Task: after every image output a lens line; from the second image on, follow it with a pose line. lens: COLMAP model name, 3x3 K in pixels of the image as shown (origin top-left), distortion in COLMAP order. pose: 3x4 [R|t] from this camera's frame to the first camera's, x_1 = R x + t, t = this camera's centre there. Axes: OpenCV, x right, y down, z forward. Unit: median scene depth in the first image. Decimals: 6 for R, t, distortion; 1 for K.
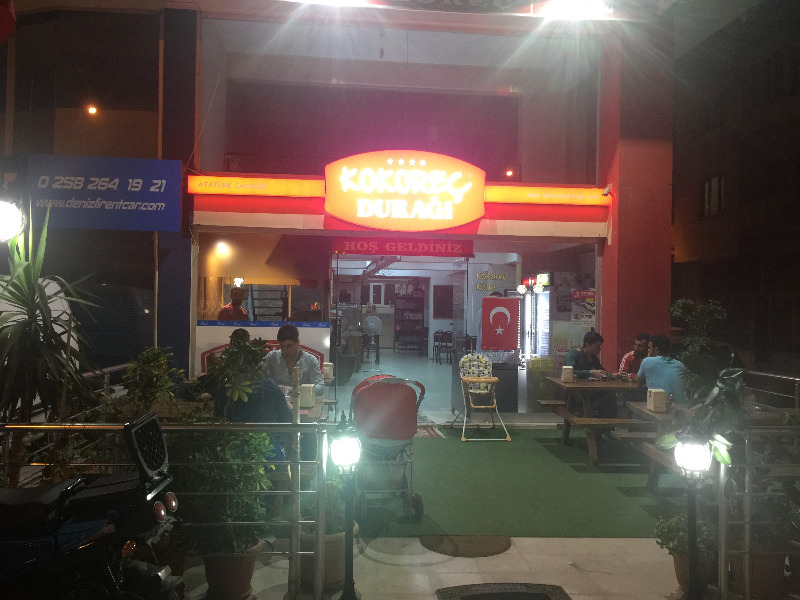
lens RADIAL K [[688.3, 0, 400.0], [0, 688.3, 300.0], [0, 0, 1]] dist [0.106880, -0.136437]
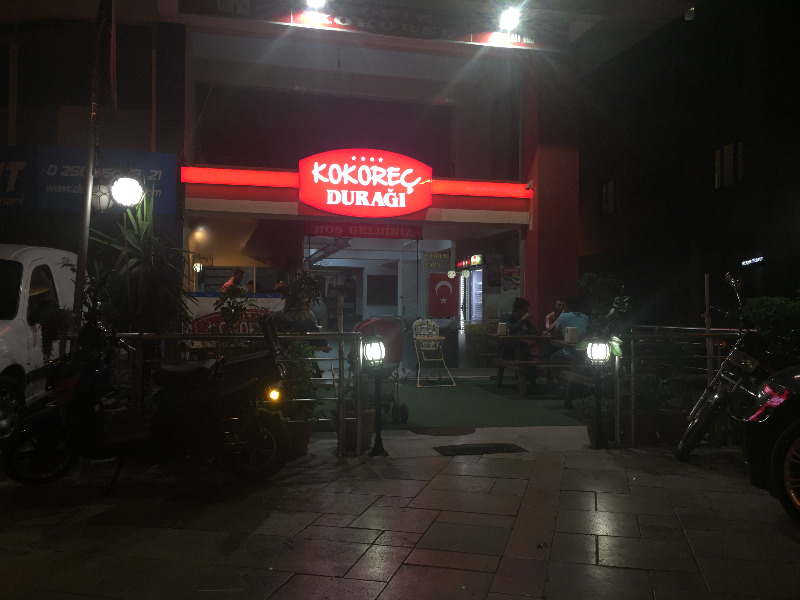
lens RADIAL K [[688.3, 0, 400.0], [0, 688.3, 300.0], [0, 0, 1]] dist [0.106880, -0.136437]
pose [[0.991983, -0.007124, 0.126173, -0.085226], [0.007223, 0.999974, -0.000323, 0.044074], [-0.126167, 0.001232, 0.992008, -0.189416]]
